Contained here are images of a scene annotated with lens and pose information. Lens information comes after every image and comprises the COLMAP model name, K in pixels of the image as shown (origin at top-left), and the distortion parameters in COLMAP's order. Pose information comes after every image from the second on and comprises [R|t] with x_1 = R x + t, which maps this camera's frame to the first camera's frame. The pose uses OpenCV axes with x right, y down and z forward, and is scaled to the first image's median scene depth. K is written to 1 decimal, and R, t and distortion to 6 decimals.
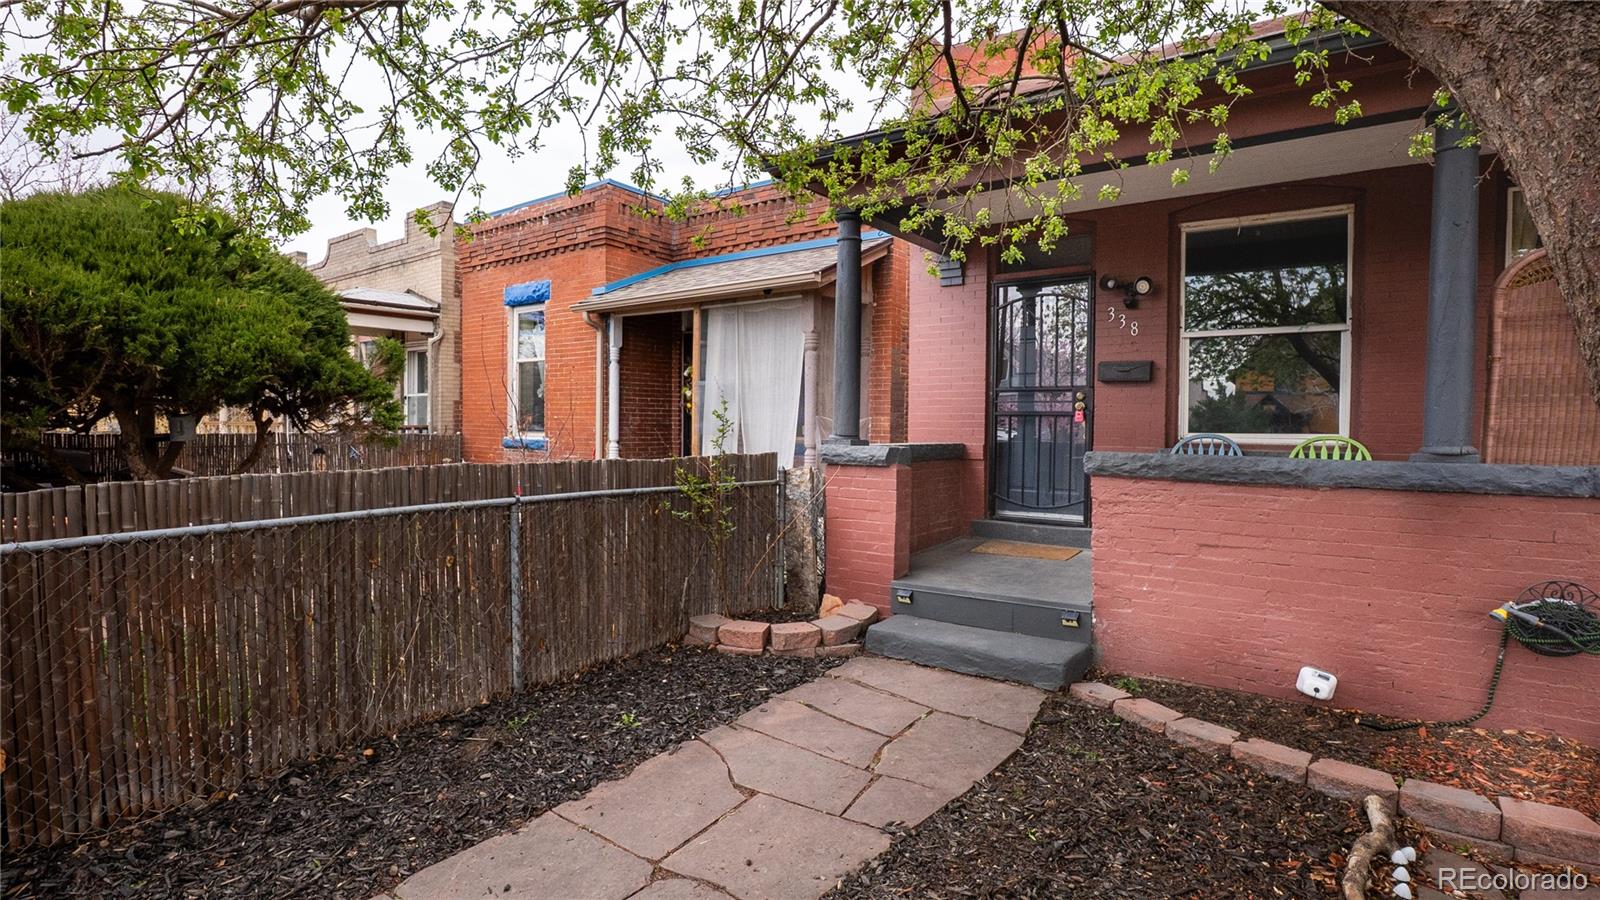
lens RADIAL K [[774.5, 0, 801.1], [0, 774.5, 445.3], [0, 0, 1]] dist [-0.043840, 0.009253]
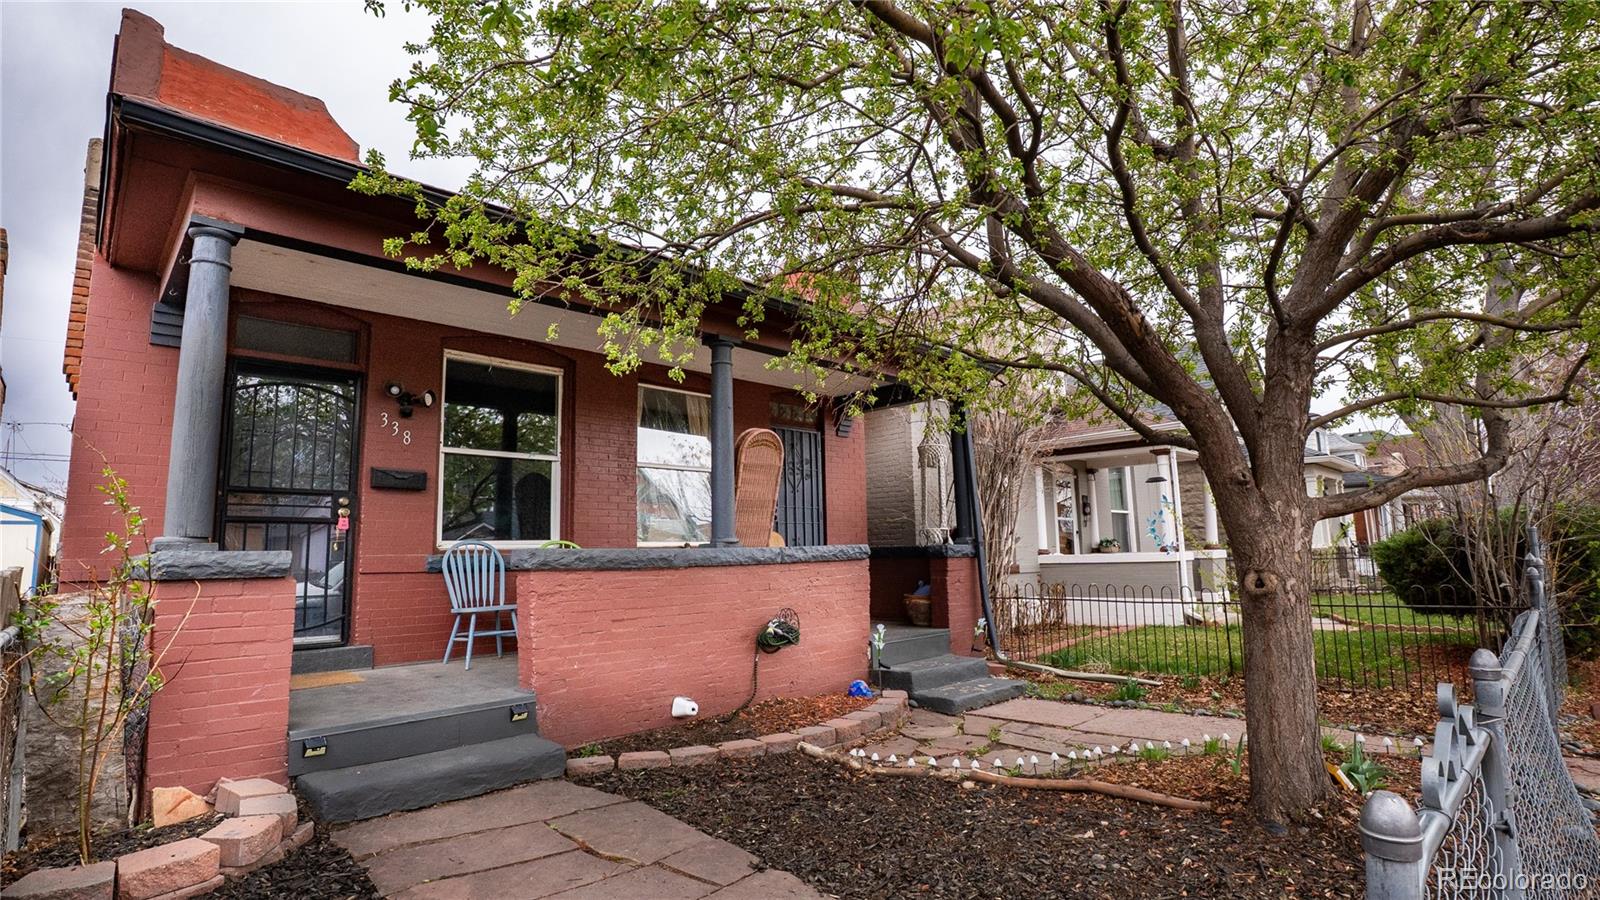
lens RADIAL K [[773.2, 0, 795.1], [0, 773.2, 449.3], [0, 0, 1]] dist [-0.046081, 0.009055]
pose [[0.162854, 0.120986, 0.979204, -0.652023], [0.051610, 0.990050, -0.130909, 0.030998], [-0.985299, 0.071856, 0.154990, 0.465761]]
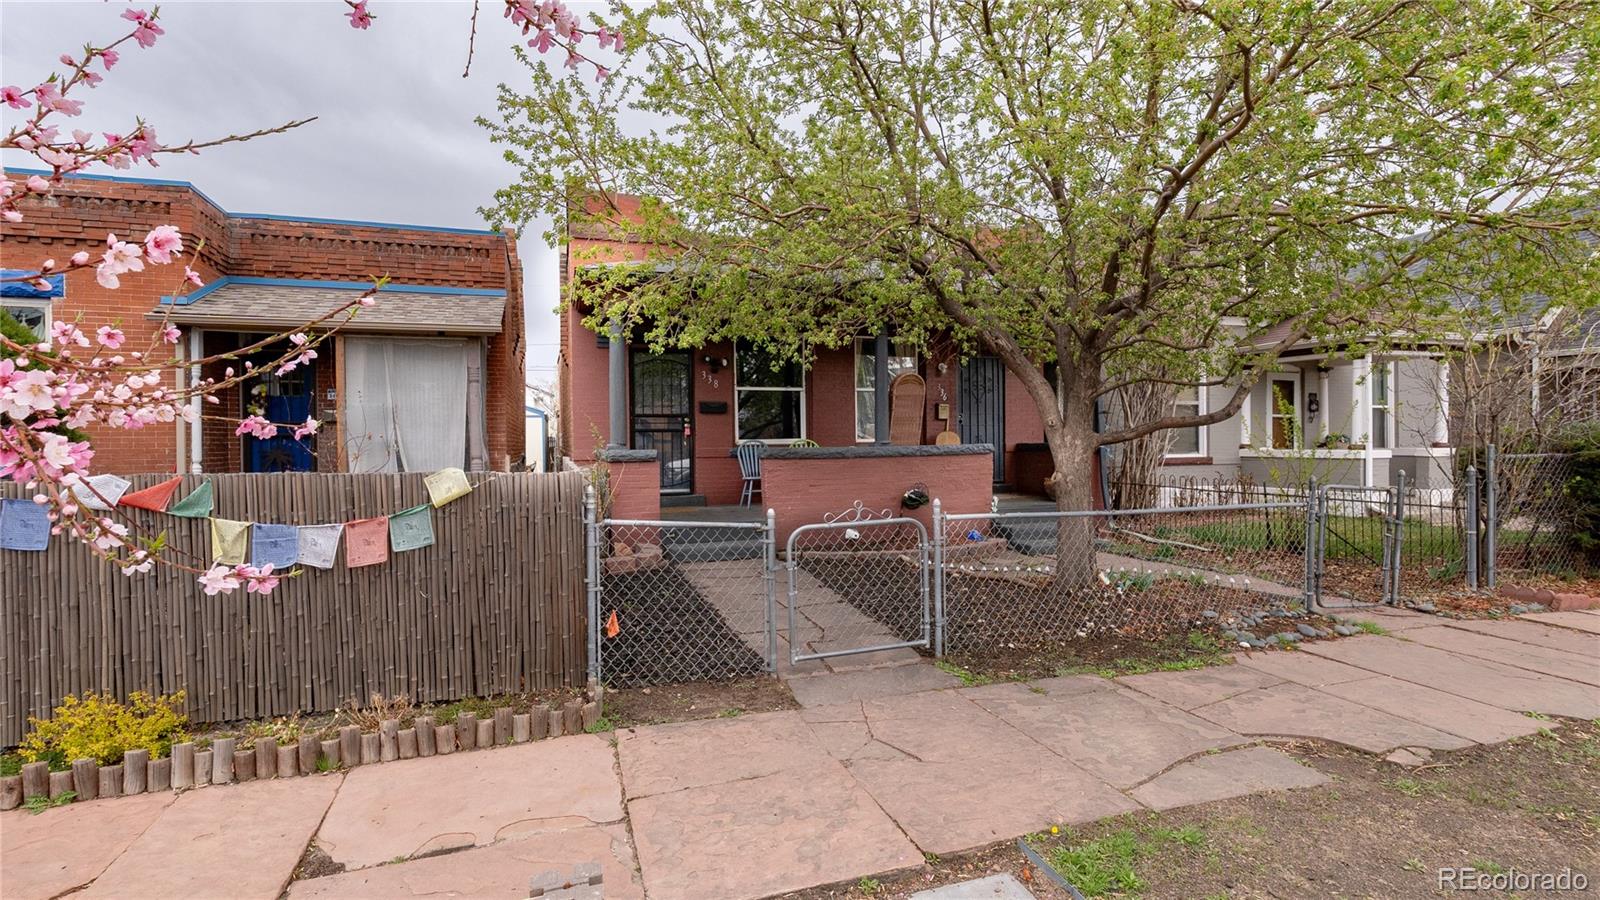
lens RADIAL K [[756.6, 0, 799.3], [0, 756.6, 445.2], [0, 0, 1]] dist [-0.000831, 0.000107]
pose [[0.576454, -0.021536, 0.816846, -1.305351], [0.039109, 0.999234, -0.001255, 0.008031], [-0.816193, 0.032669, 0.576855, -0.293618]]
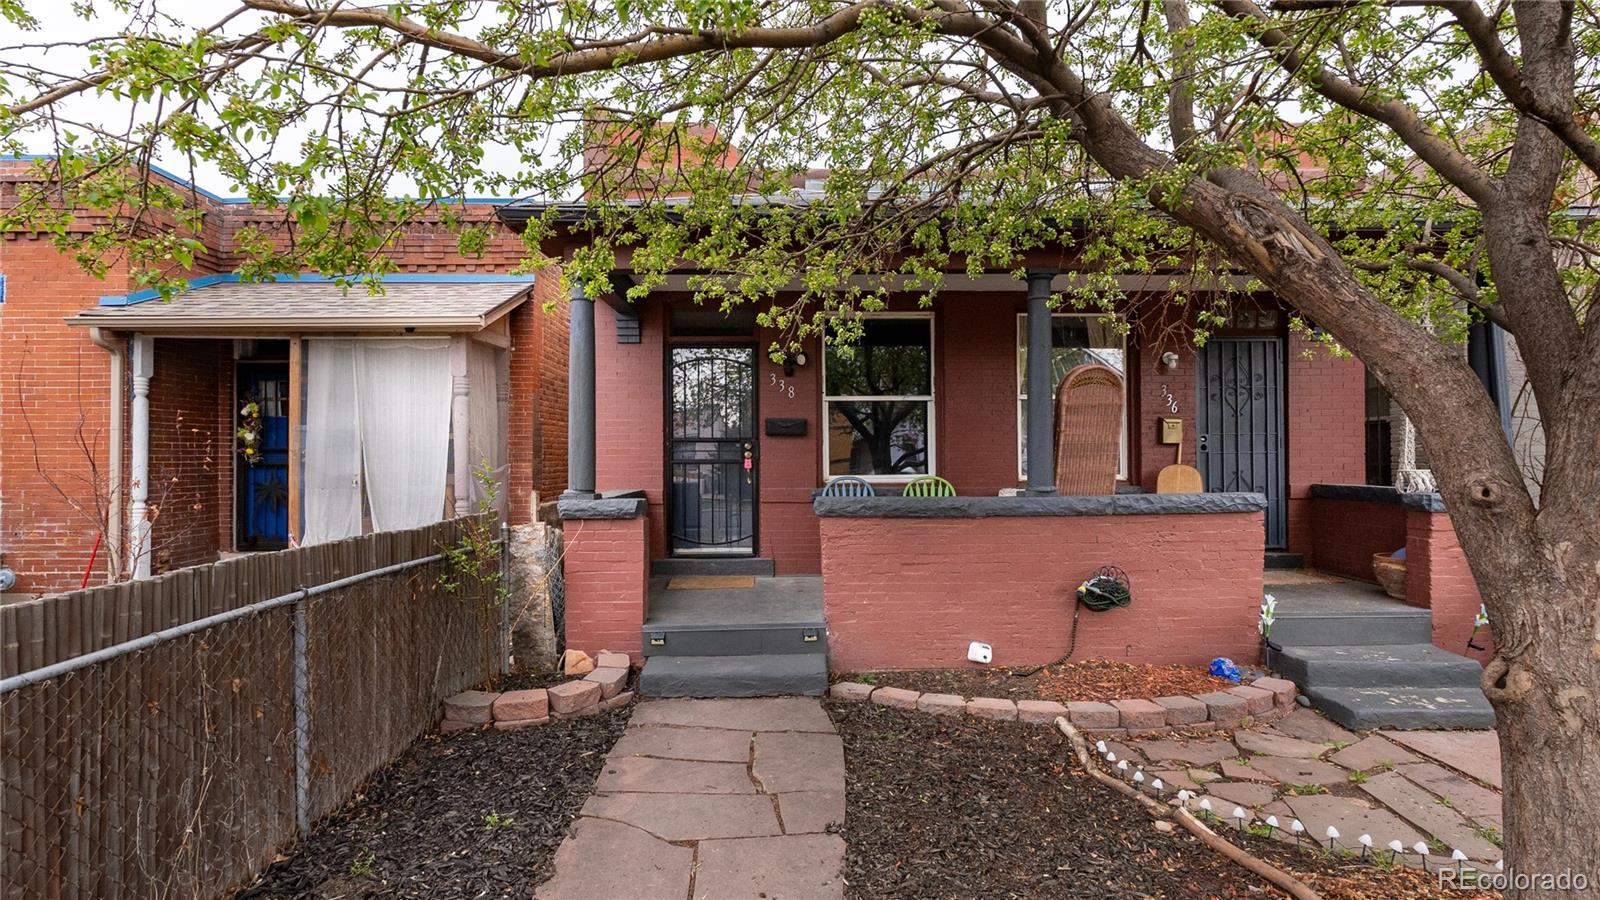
lens RADIAL K [[756.6, 0, 799.3], [0, 756.6, 445.2], [0, 0, 1]] dist [-0.000831, 0.000107]
pose [[0.795334, -0.006662, 0.606135, -0.405627], [0.029754, 0.999163, -0.028059, -0.044773], [-0.605441, 0.040351, 0.794867, 0.039483]]
